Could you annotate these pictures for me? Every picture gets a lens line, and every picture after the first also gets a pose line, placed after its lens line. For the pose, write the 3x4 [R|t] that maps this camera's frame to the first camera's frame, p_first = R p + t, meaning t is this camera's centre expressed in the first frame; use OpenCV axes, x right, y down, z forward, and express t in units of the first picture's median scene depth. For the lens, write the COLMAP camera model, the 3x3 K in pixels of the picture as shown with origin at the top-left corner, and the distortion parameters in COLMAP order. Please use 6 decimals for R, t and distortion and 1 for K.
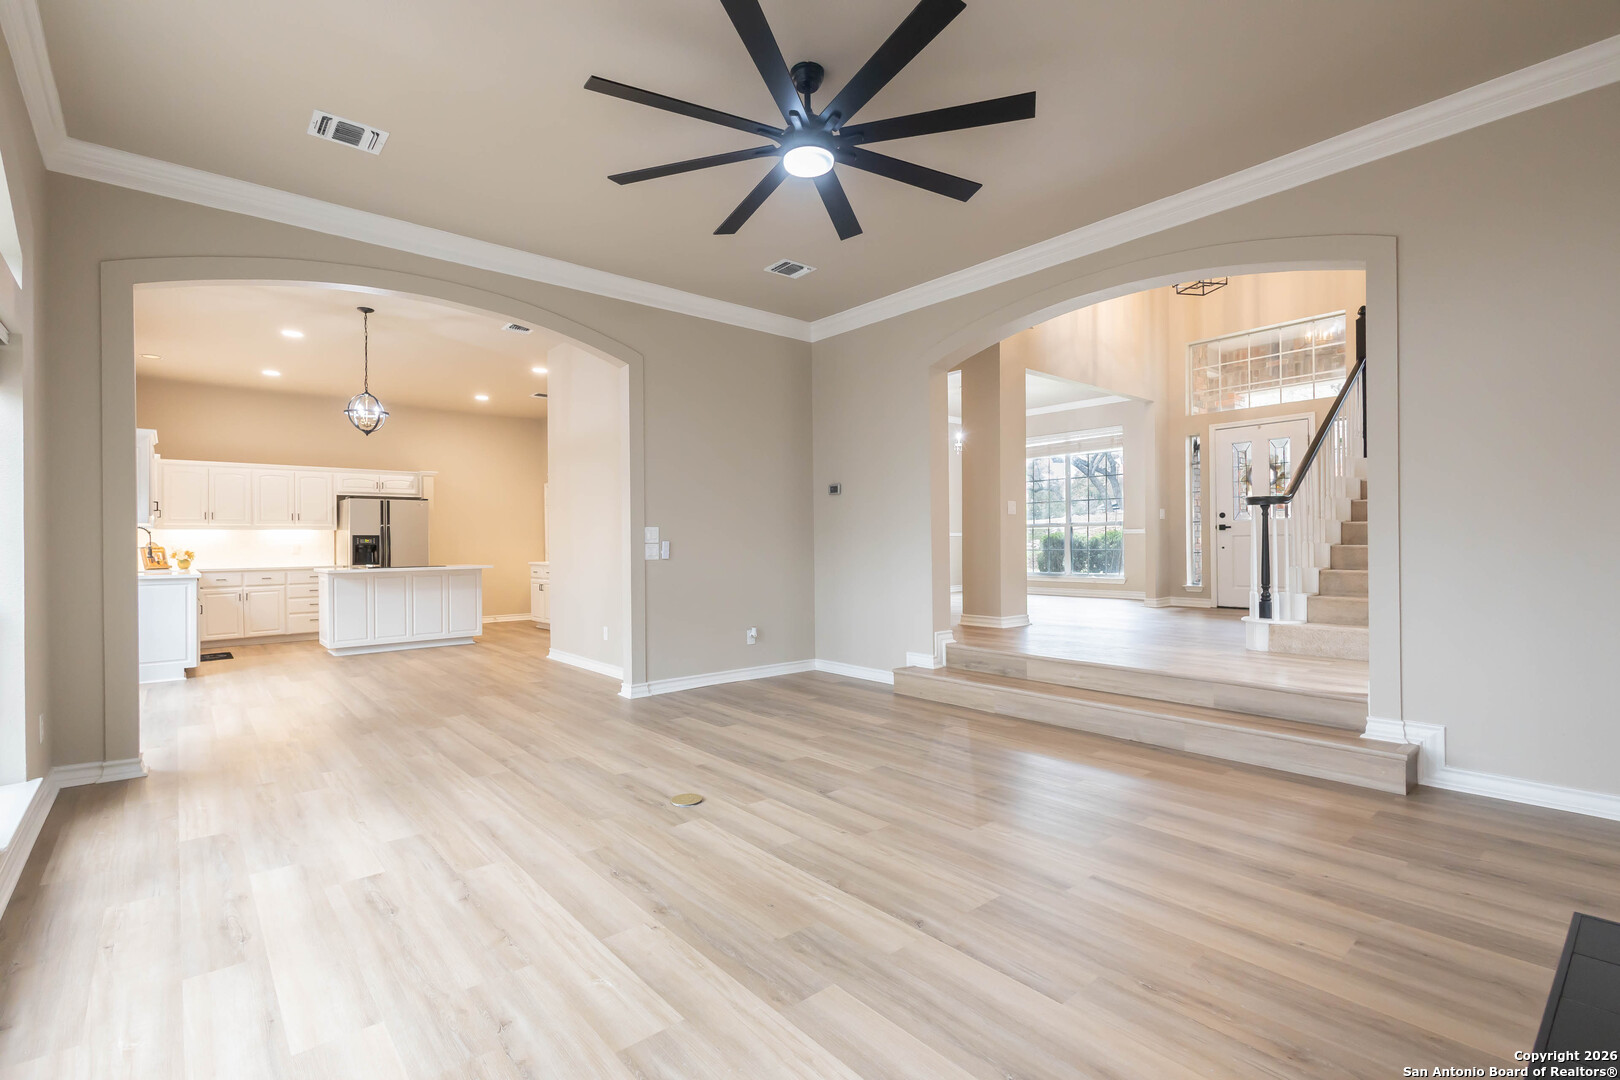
lens RADIAL K [[740.2, 0, 810.0], [0, 740.2, 540.0], [0, 0, 1]] dist [0.007701, -0.001003]
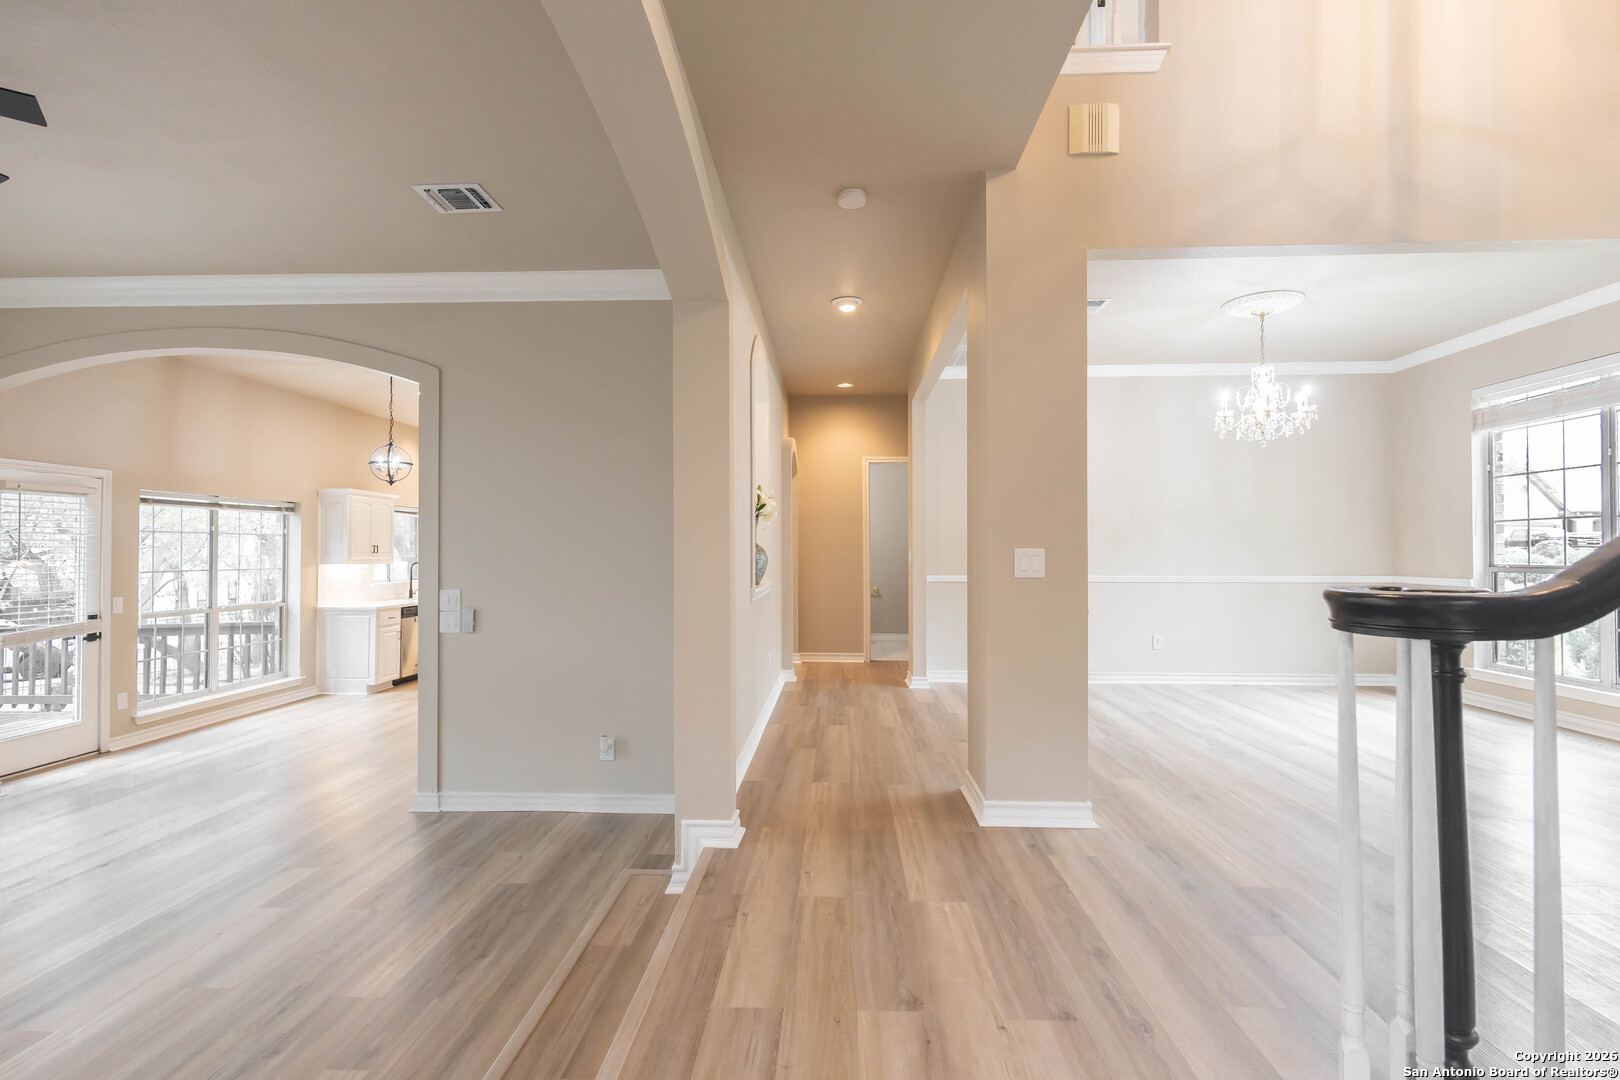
lens RADIAL K [[751.9, 0, 808.0], [0, 751.9, 541.1], [0, 0, 1]] dist [0.009694, -0.003918]
pose [[0.731755, -0.000388, -0.681568, 0.744595], [-0.003623, 0.999983, -0.004458, -0.083023], [0.681558, 0.005731, 0.731741, 0.864685]]
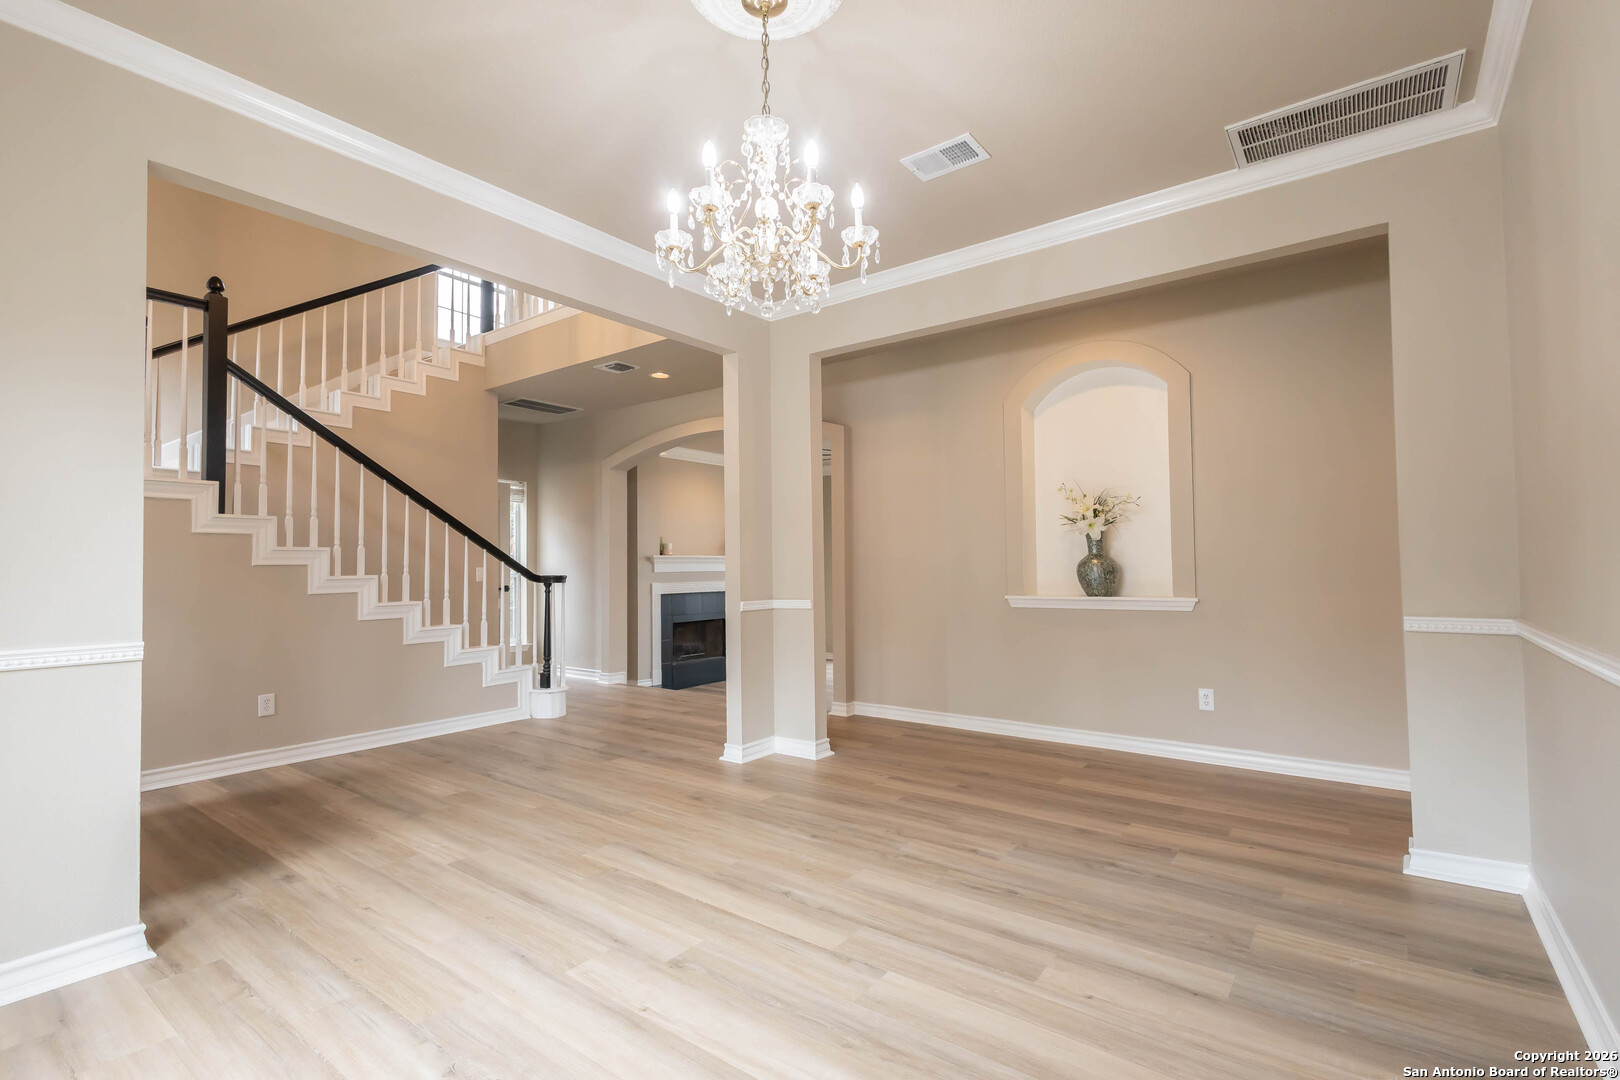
lens RADIAL K [[740.2, 0, 810.0], [0, 740.2, 540.0], [0, 0, 1]] dist [0.007701, -0.001003]
pose [[-0.977127, 0.010950, -0.212374, 0.555084], [0.019404, 0.999098, -0.037764, -0.073068], [0.211769, -0.041021, -0.976458, 2.554383]]
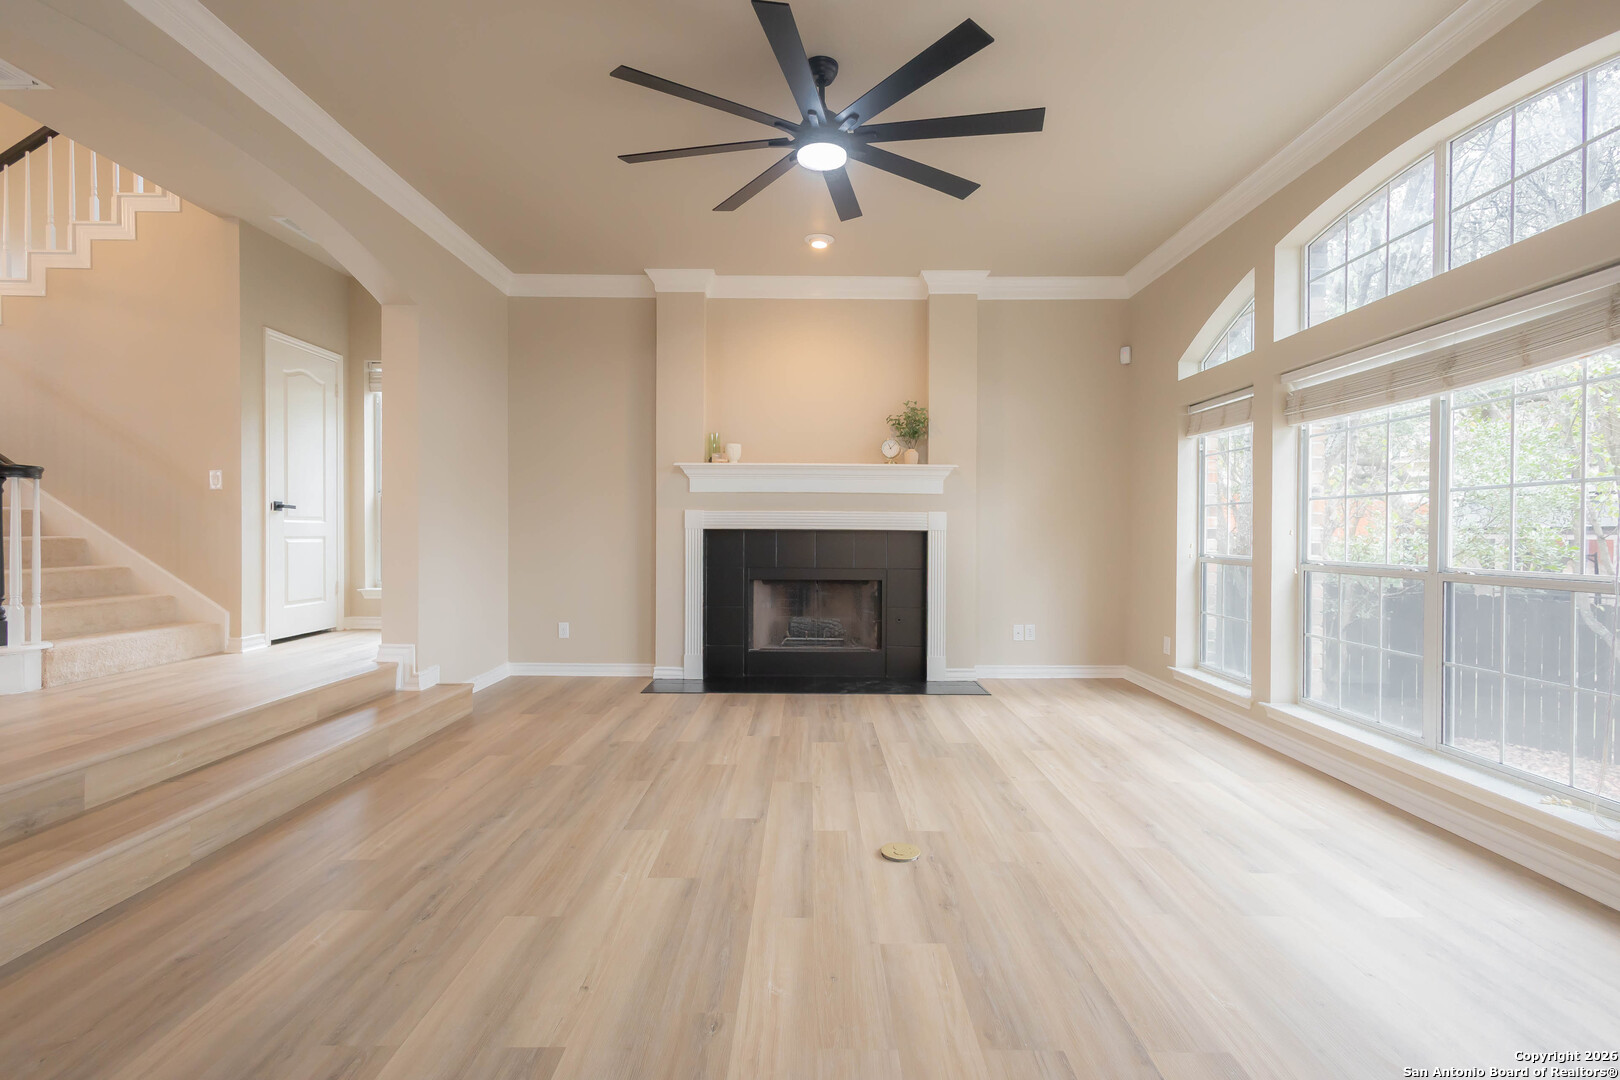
lens RADIAL K [[756.3, 0, 808.4], [0, 756.3, 540.9], [0, 0, 1]] dist [0.007724, -0.000867]
pose [[-0.757496, -0.002684, 0.652835, -0.458975], [0.000253, 0.999990, 0.004404, 0.009324], [-0.652840, 0.003501, -0.757488, 1.239533]]
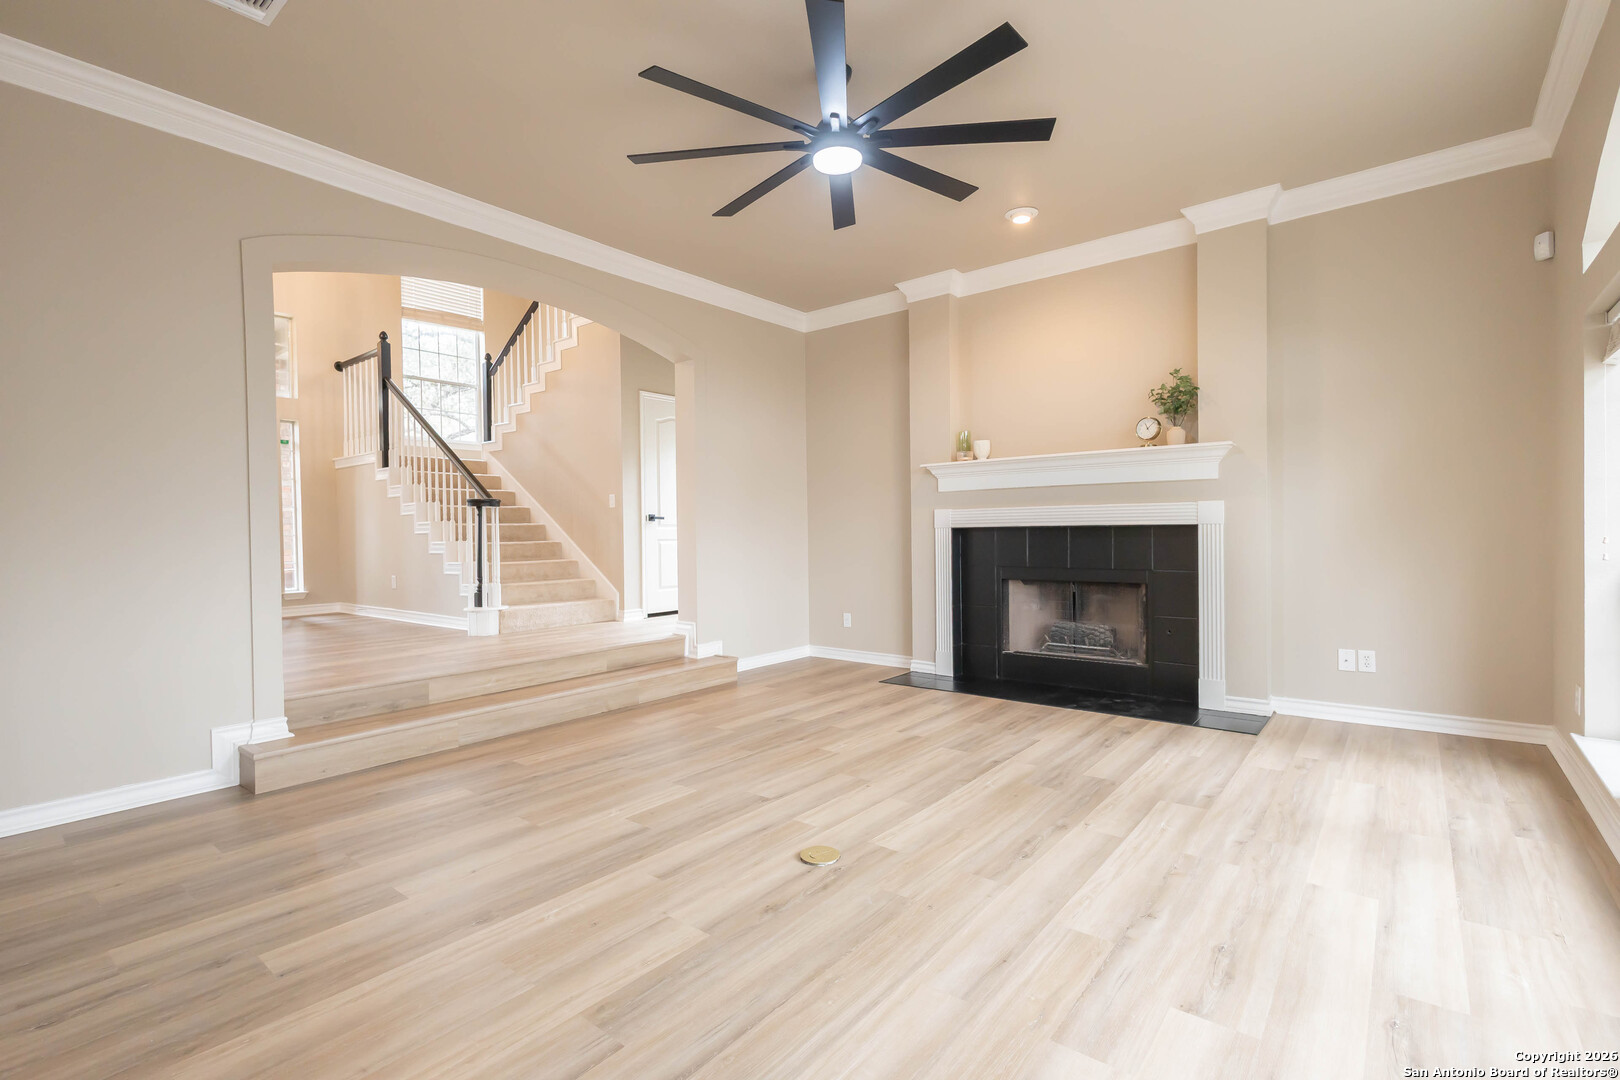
lens RADIAL K [[740.2, 0, 810.0], [0, 740.2, 540.0], [0, 0, 1]] dist [0.007701, -0.001003]
pose [[-0.179904, 0.001365, 0.983683, -0.692137], [0.013217, 0.999912, 0.001029, 0.011210], [-0.983595, 0.013186, -0.179906, 0.846263]]
